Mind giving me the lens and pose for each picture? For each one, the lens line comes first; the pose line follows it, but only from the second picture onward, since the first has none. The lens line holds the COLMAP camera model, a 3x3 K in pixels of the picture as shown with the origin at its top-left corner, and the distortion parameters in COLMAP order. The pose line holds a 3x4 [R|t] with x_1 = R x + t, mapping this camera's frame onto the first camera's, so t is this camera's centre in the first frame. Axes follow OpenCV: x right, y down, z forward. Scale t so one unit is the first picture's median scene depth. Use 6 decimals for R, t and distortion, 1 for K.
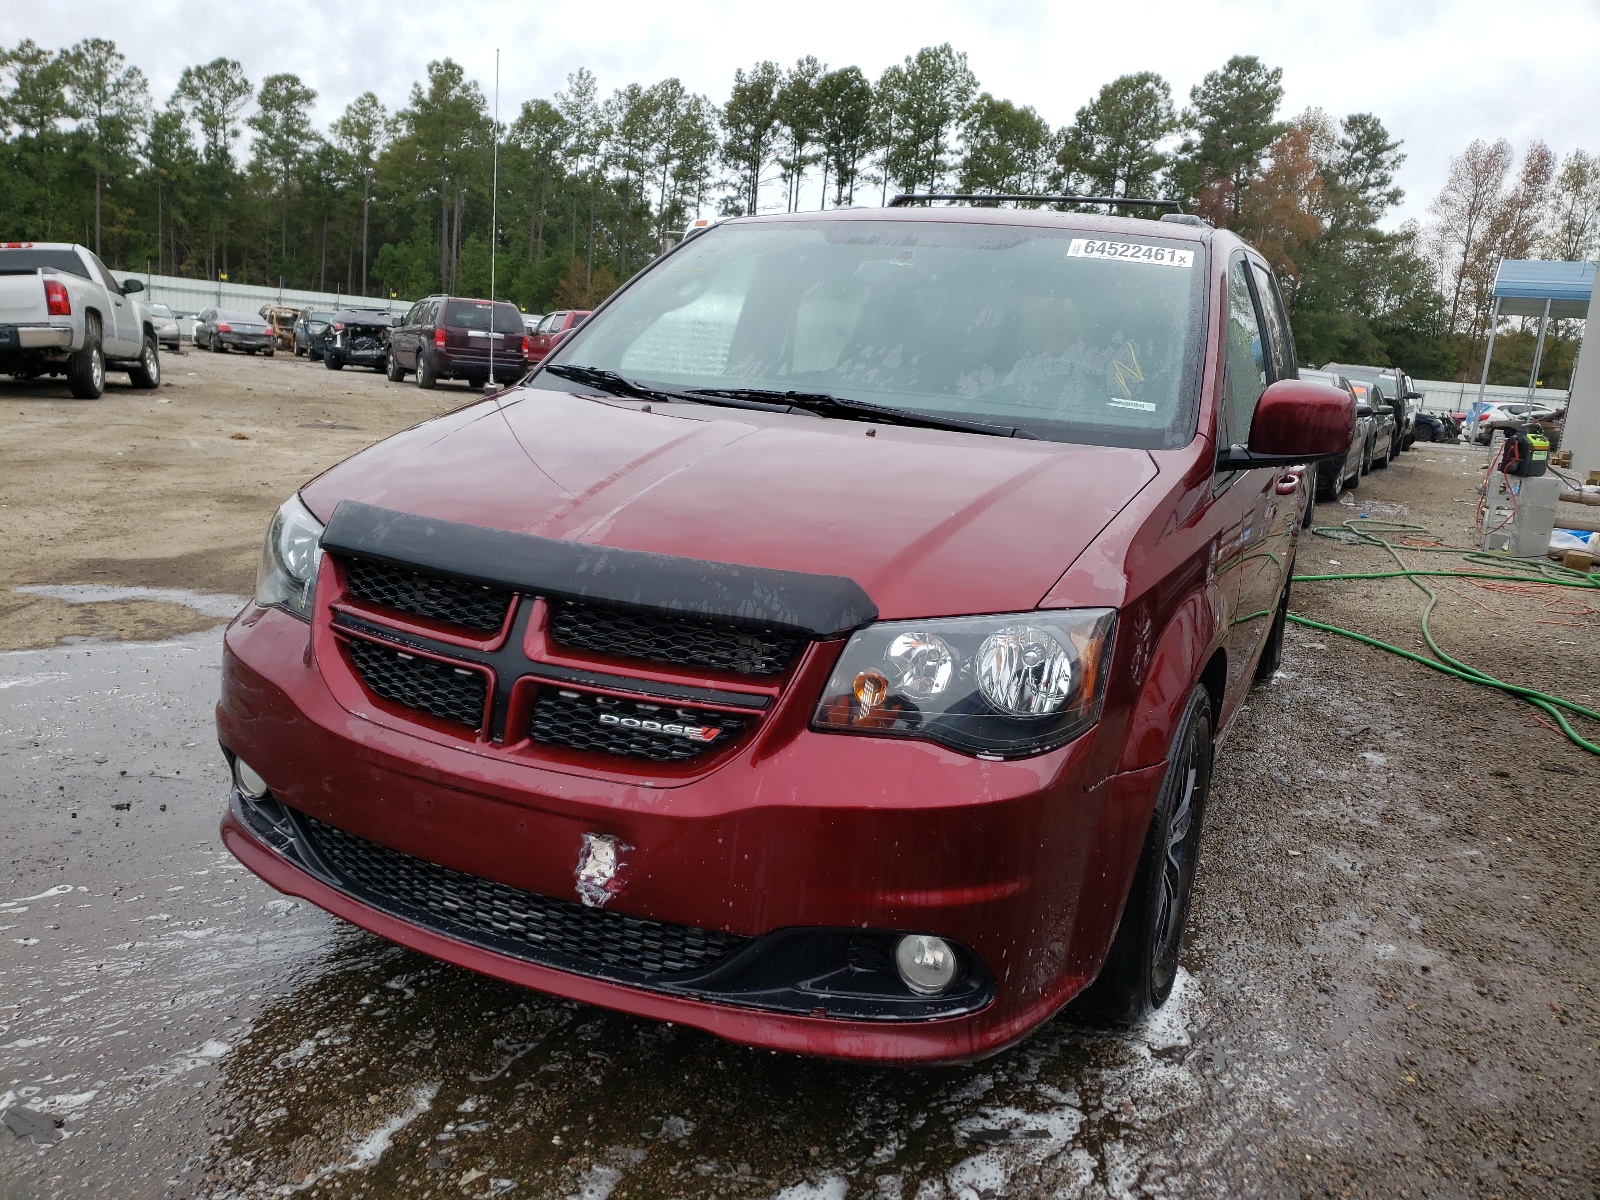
lens RADIAL K [[1393.0, 0, 800.0], [0, 1393.0, 600.0], [0, 0, 1]] dist [0.018228, 0.012006]
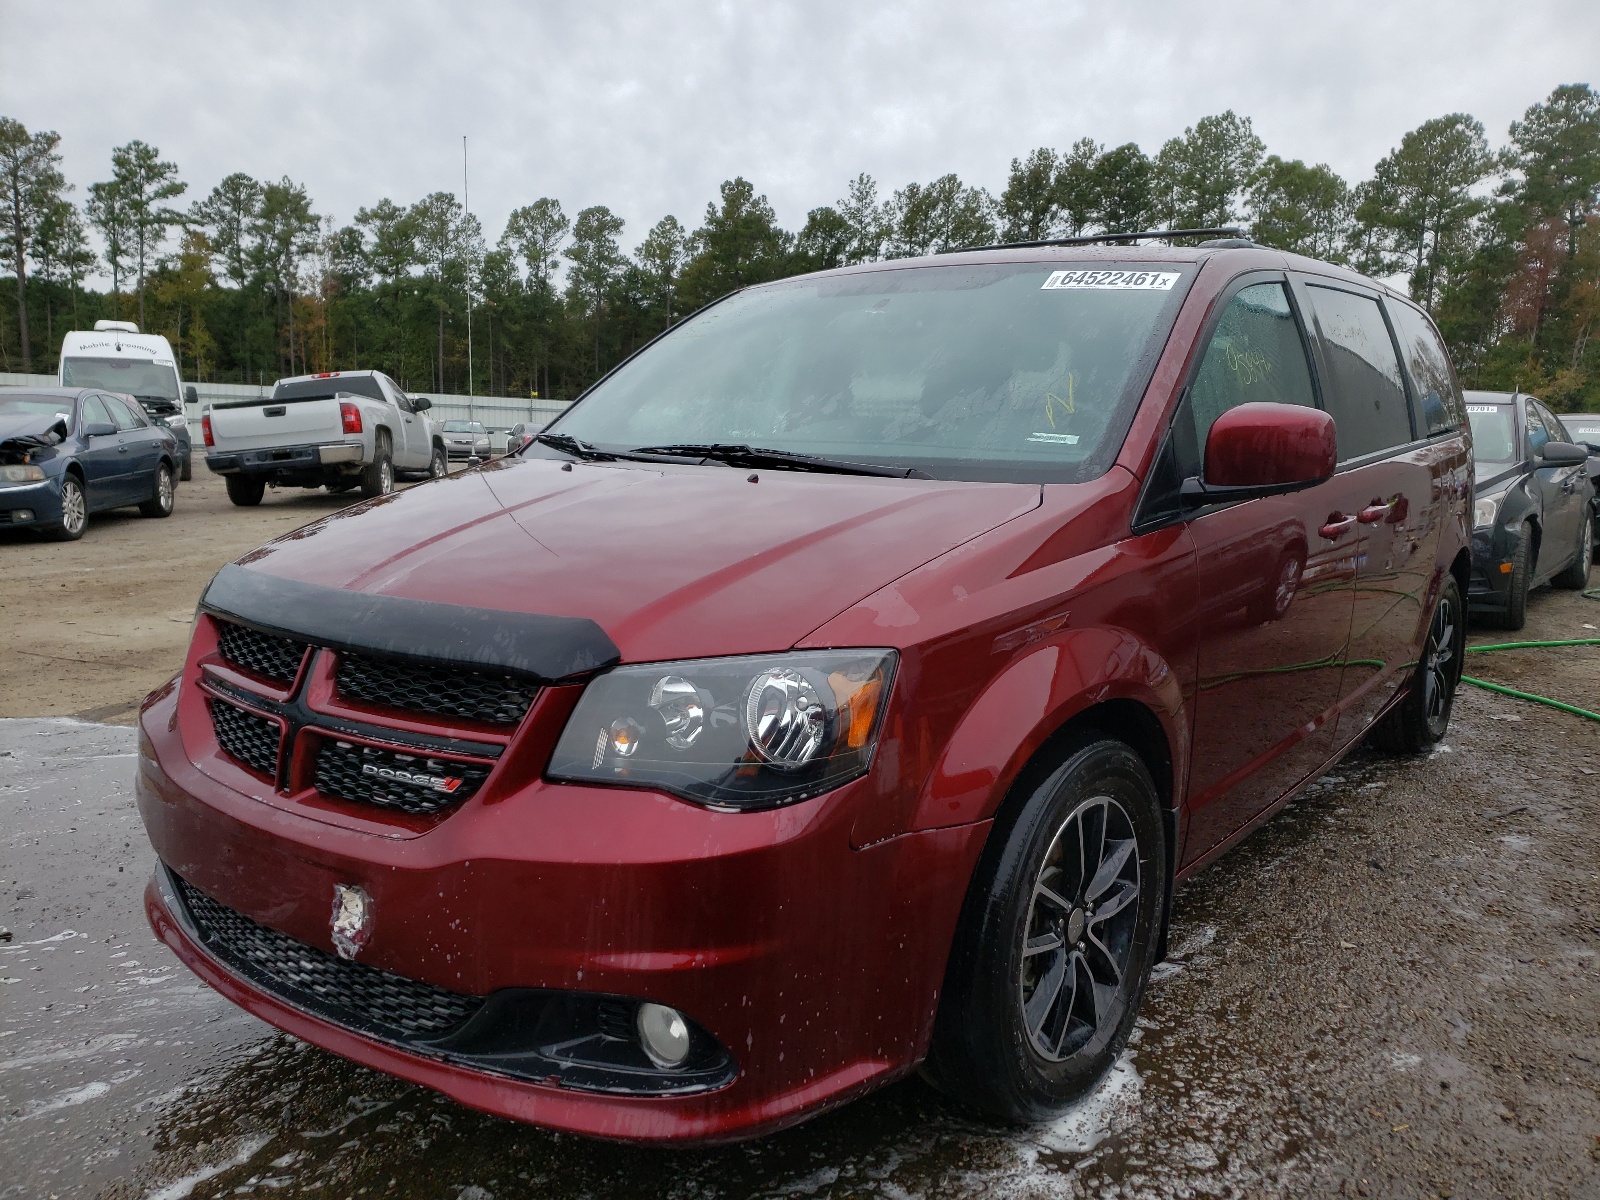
lens RADIAL K [[1385.6, 0, 746.0], [0, 1385.6, 608.5], [0, 0, 1]] dist [-0.000446, 0.063588]
pose [[0.970625, -0.023839, -0.239412, 0.243727], [0.010291, 0.998282, -0.057681, 0.021438], [0.240376, 0.053523, 0.969203, 0.070356]]
